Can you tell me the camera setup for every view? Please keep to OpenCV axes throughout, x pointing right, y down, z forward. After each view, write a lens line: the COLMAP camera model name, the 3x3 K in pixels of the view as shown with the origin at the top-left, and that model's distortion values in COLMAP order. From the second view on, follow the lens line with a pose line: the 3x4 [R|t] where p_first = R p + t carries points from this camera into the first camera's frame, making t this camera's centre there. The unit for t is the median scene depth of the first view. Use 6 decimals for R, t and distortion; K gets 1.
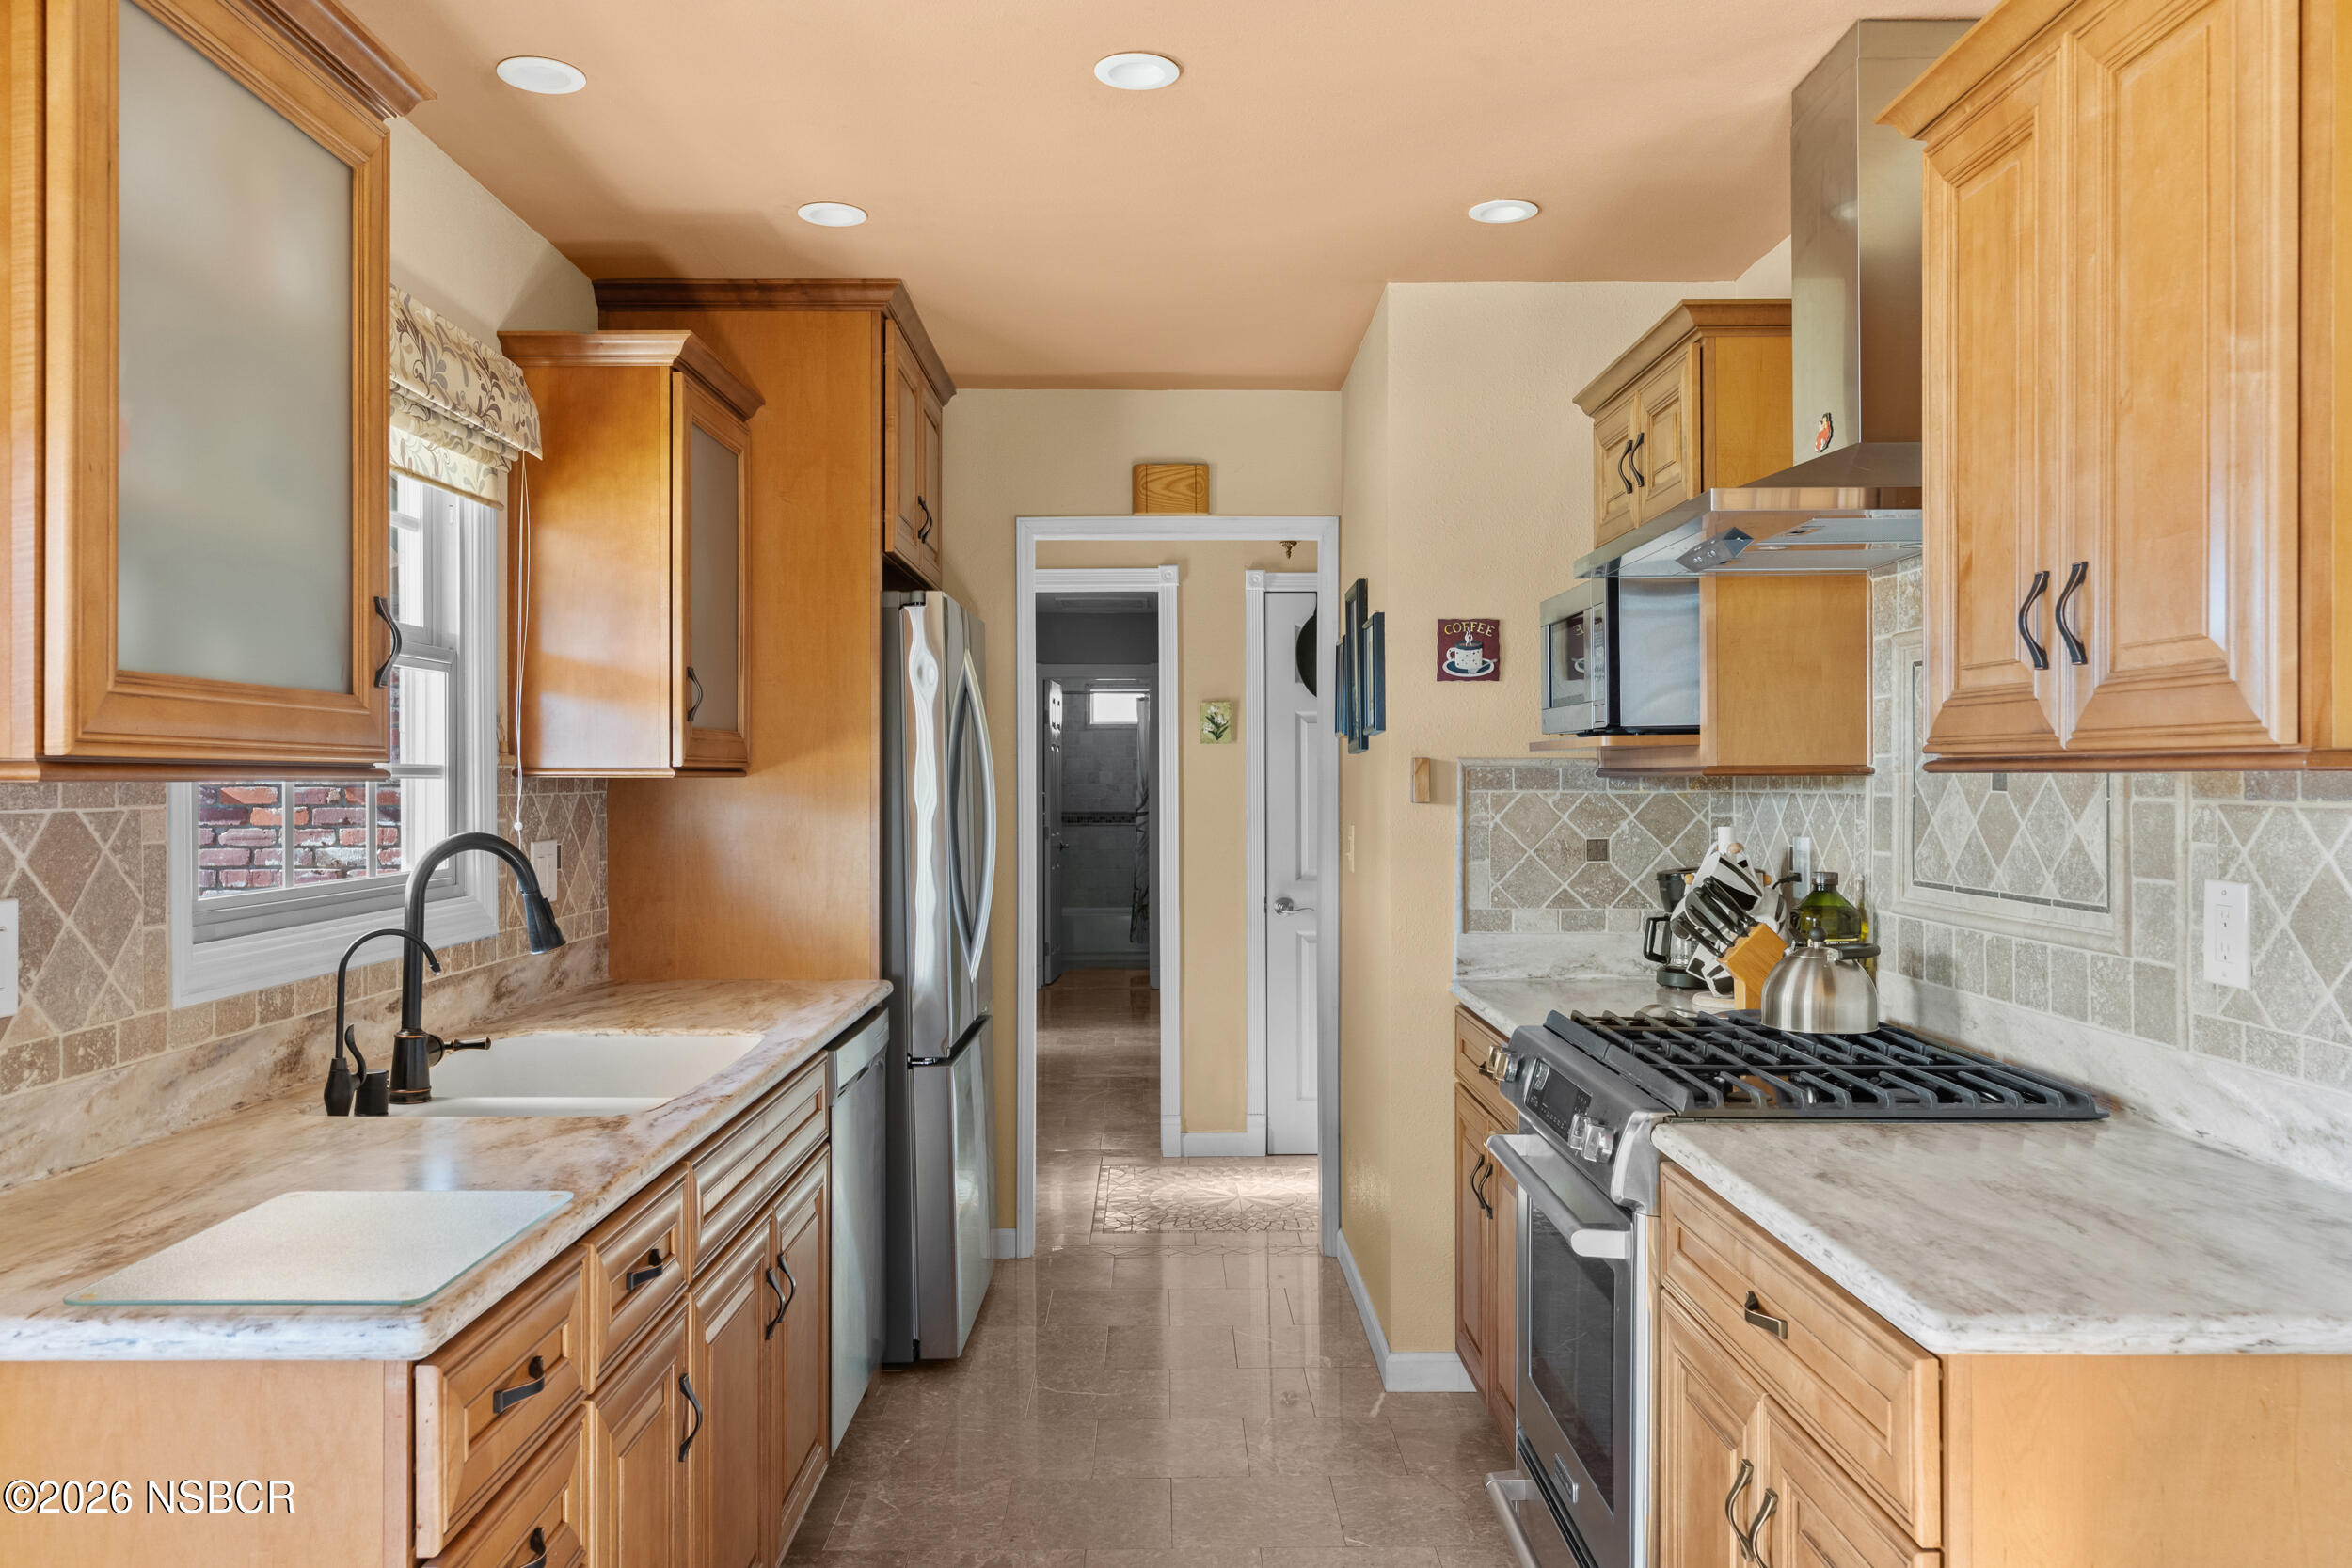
lens RADIAL K [[1712.5, 0, 1172.9], [0, 1712.5, 775.4], [0, 0, 1]] dist [-0.001543, 0.006561]
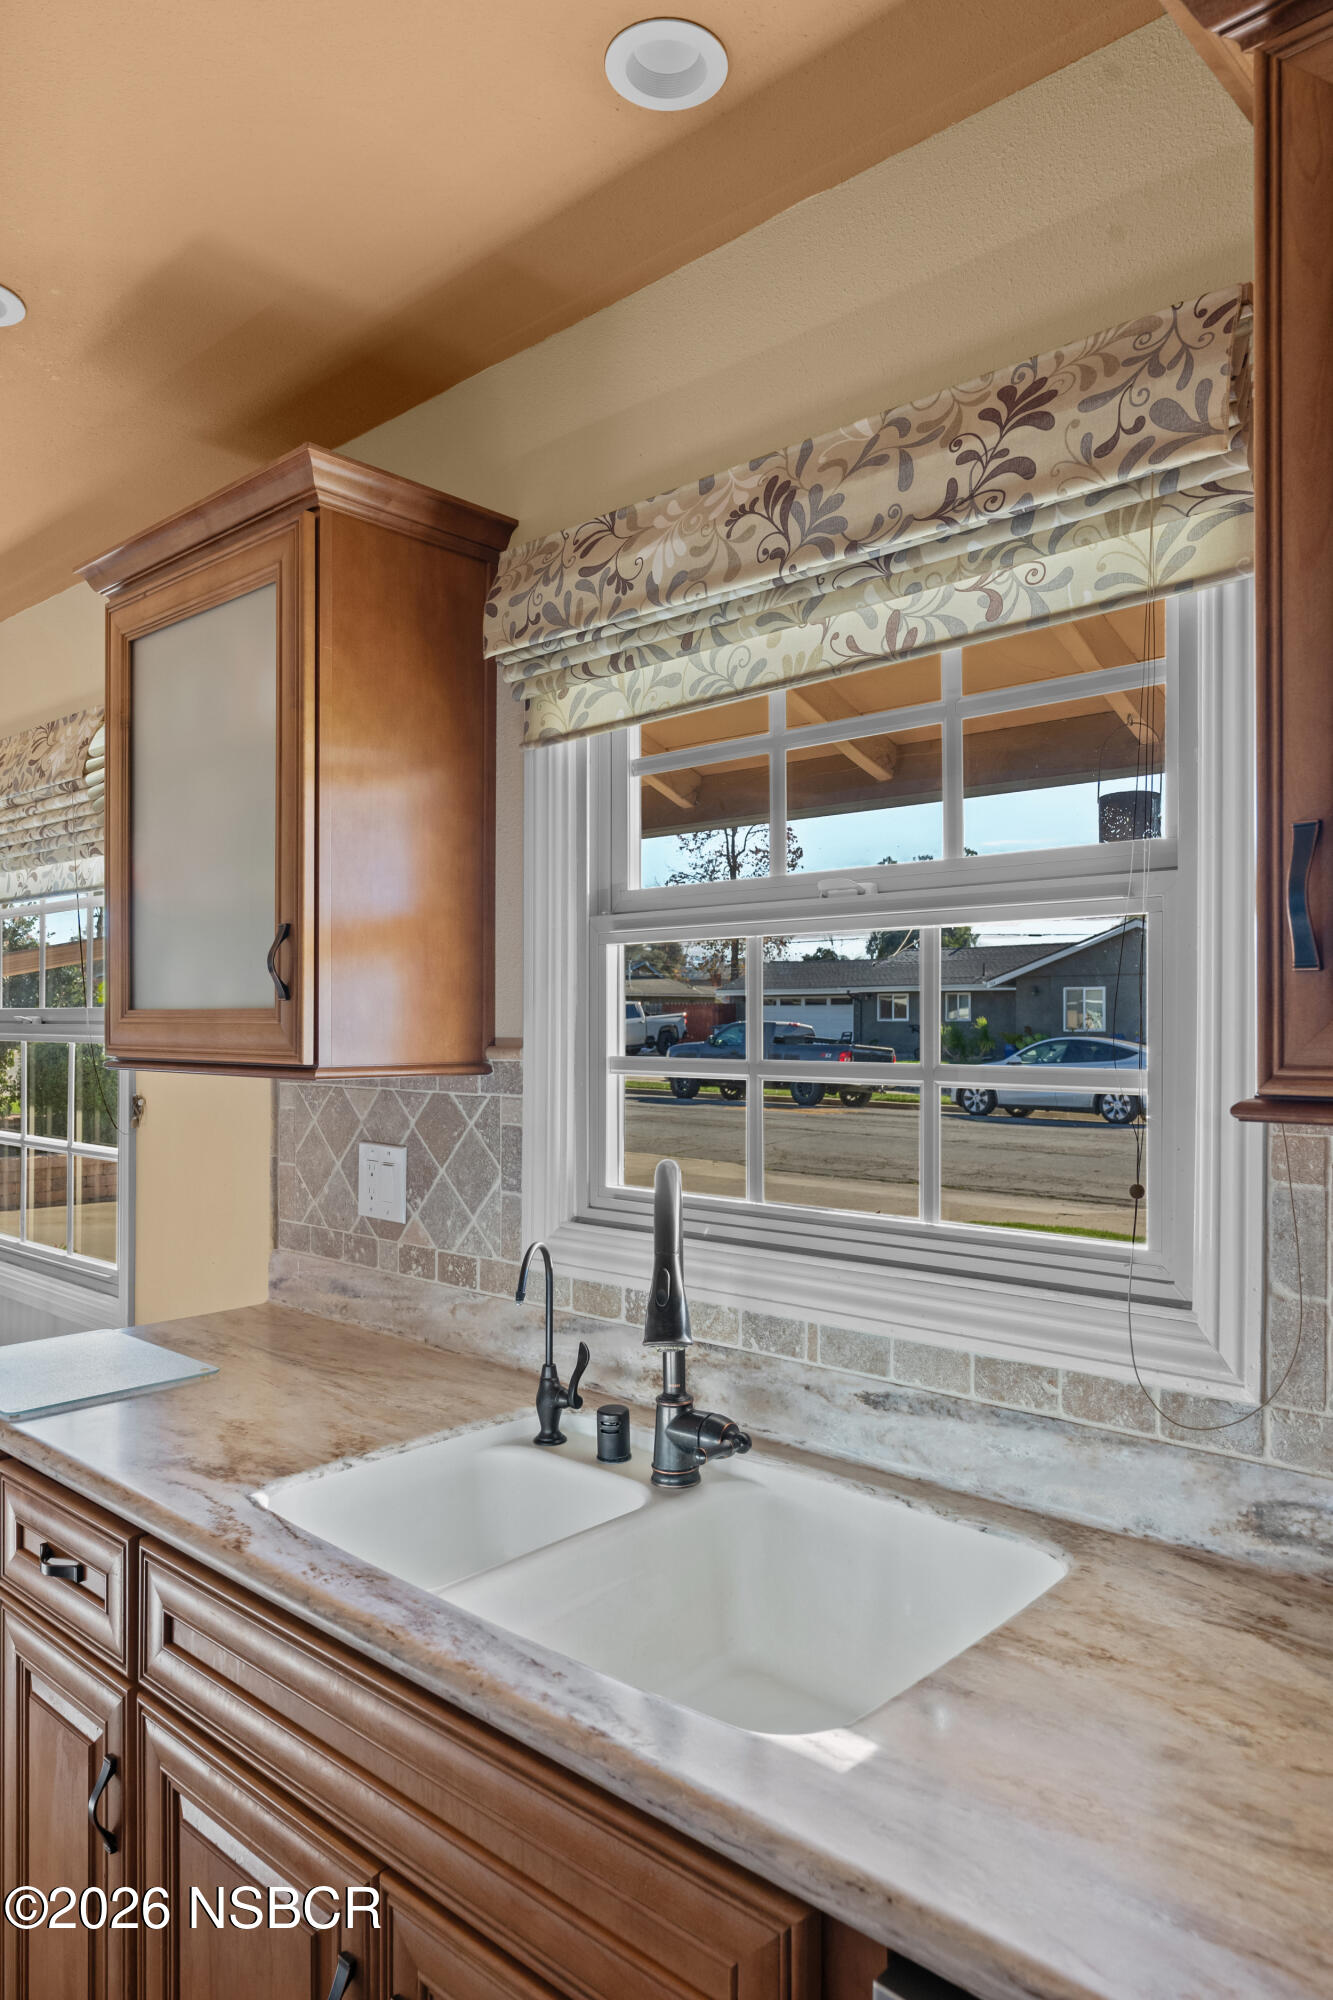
lens RADIAL K [[1327.1, 0, 671.1], [0, 1327.1, 1012.2], [0, 0, 1]] dist [0.002439, 0.002053]
pose [[-0.680365, -0.002725, -0.732869, 0.016928], [0.003275, 0.999972, -0.006758, -0.023398], [0.732866, -0.006999, -0.680337, 1.176148]]
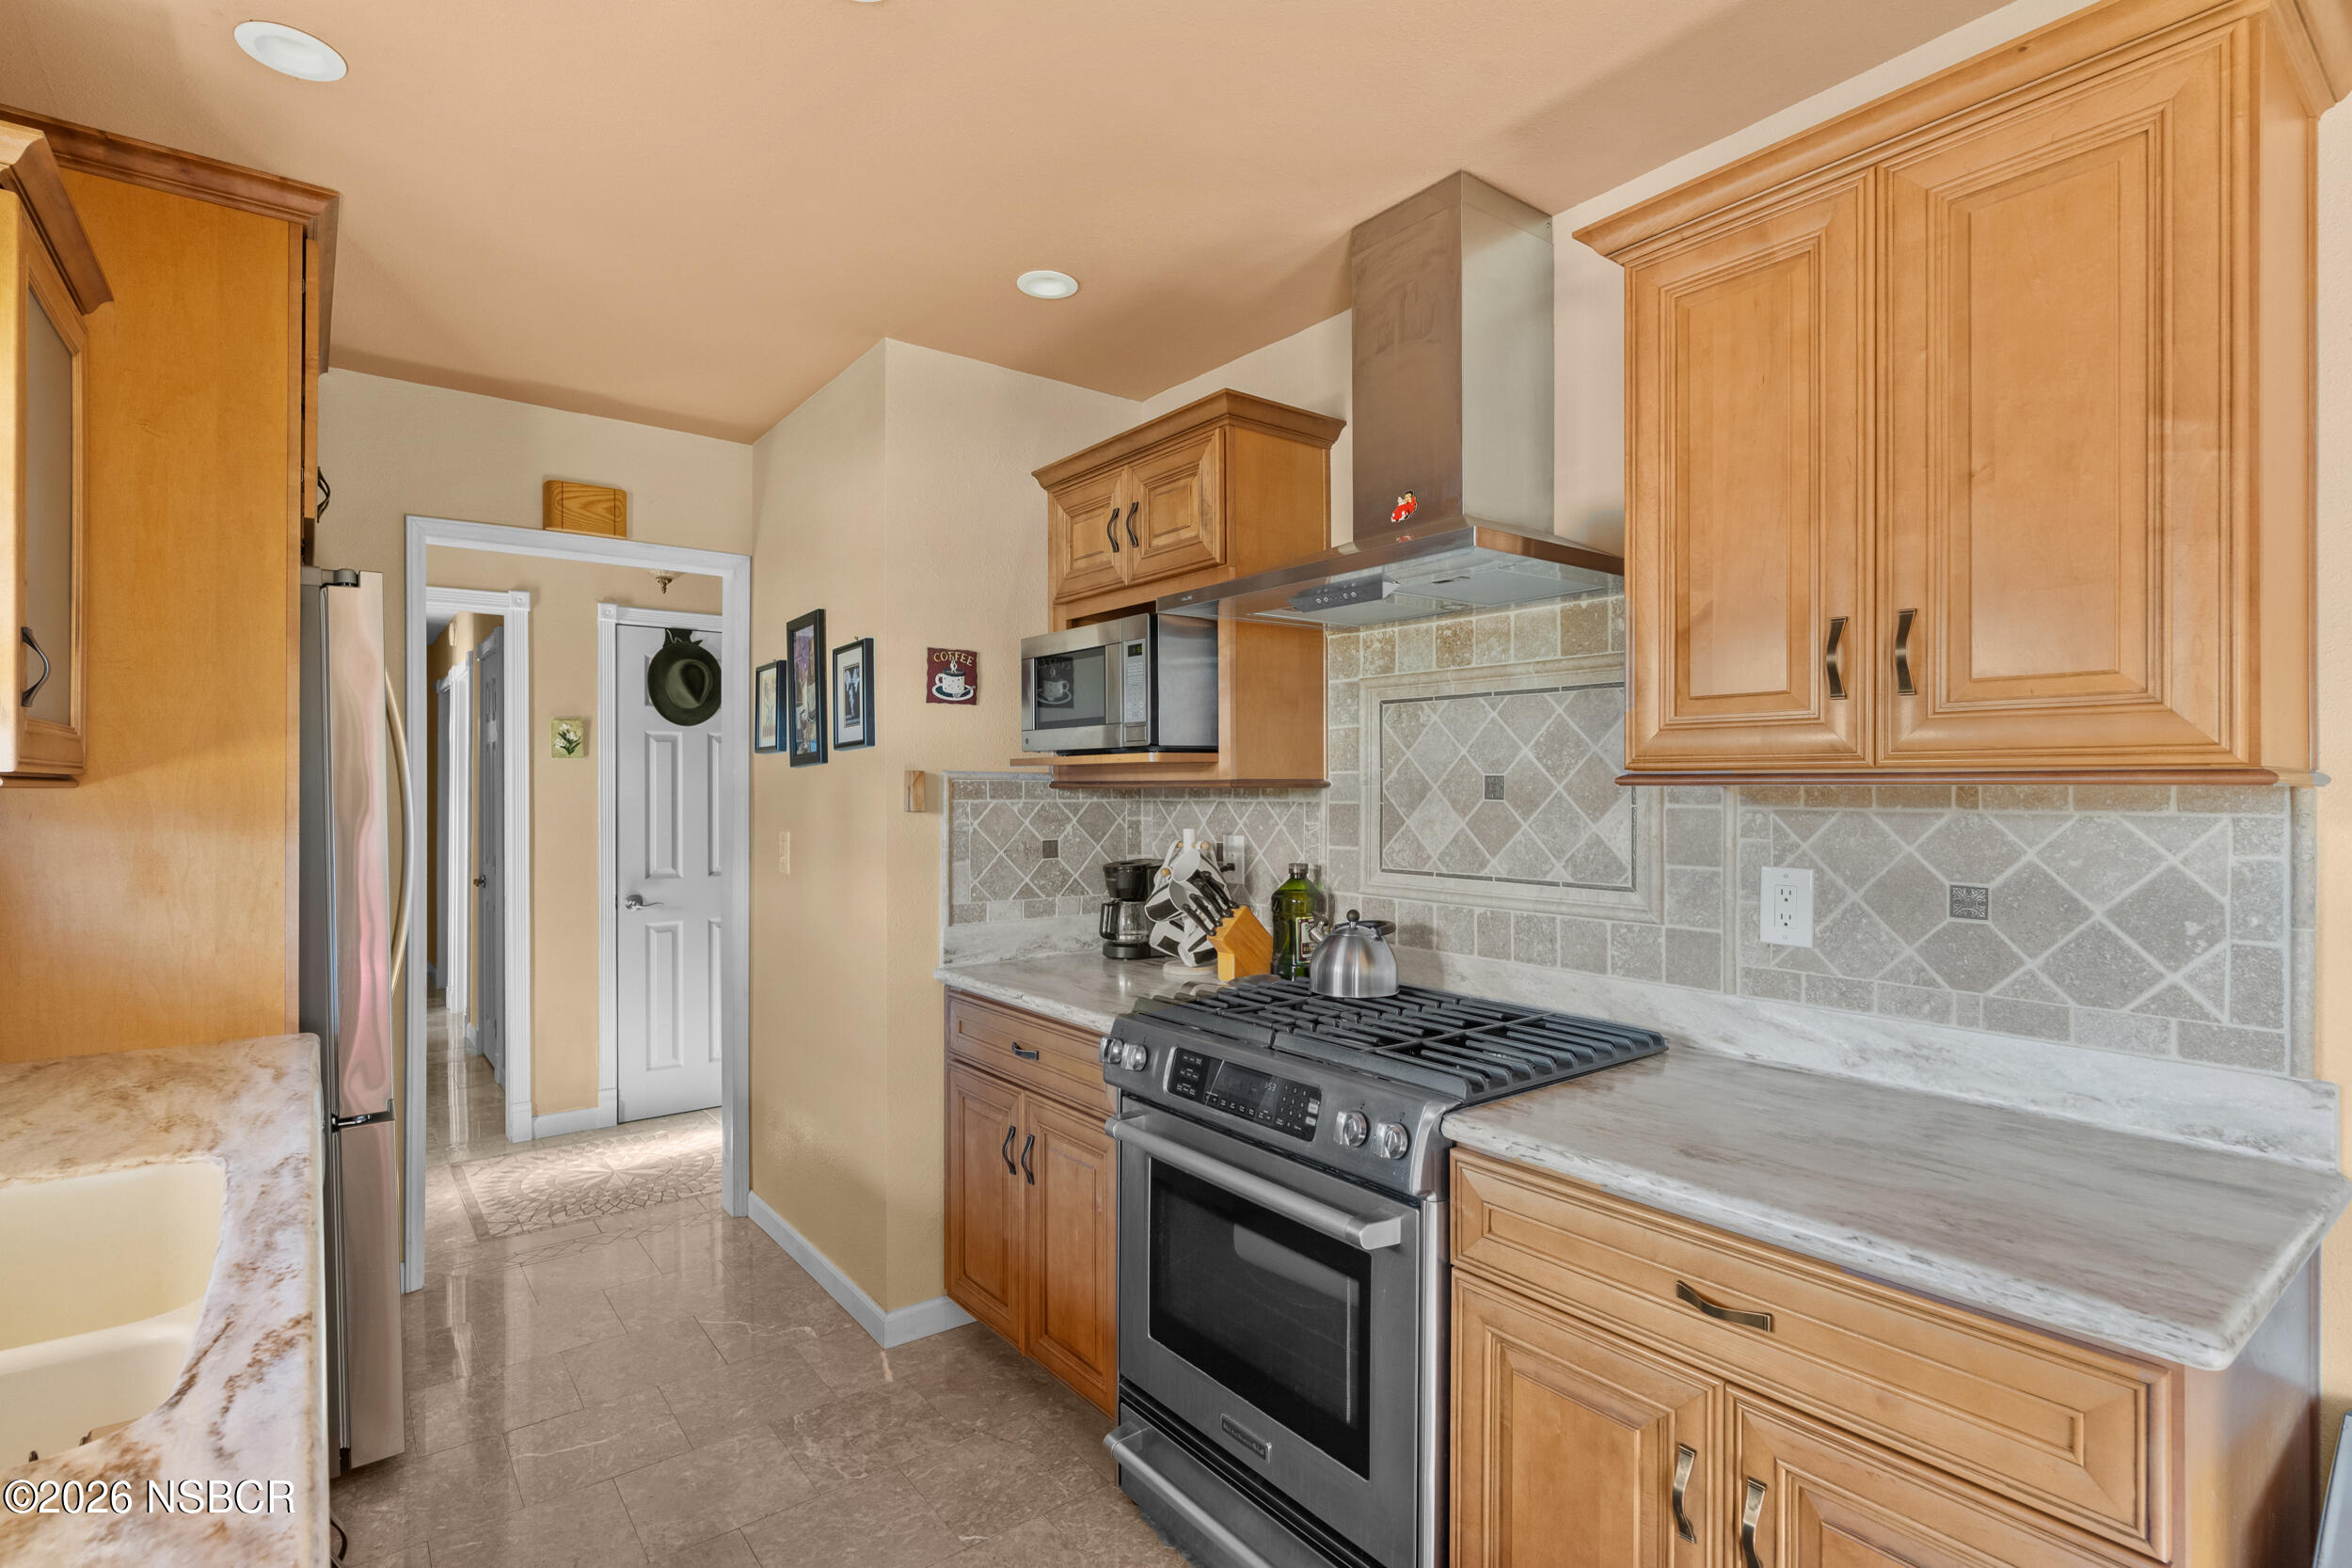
lens RADIAL K [[1121.4, 0, 1166.3], [0, 1121.4, 787.9], [0, 0, 1]] dist [-0.007296, 0.001559]
pose [[0.800119, 0.001364, 0.599840, -0.198030], [-0.001700, 0.999999, -0.000007, 0.000435], [-0.599839, -0.001014, 0.800120, 0.393631]]
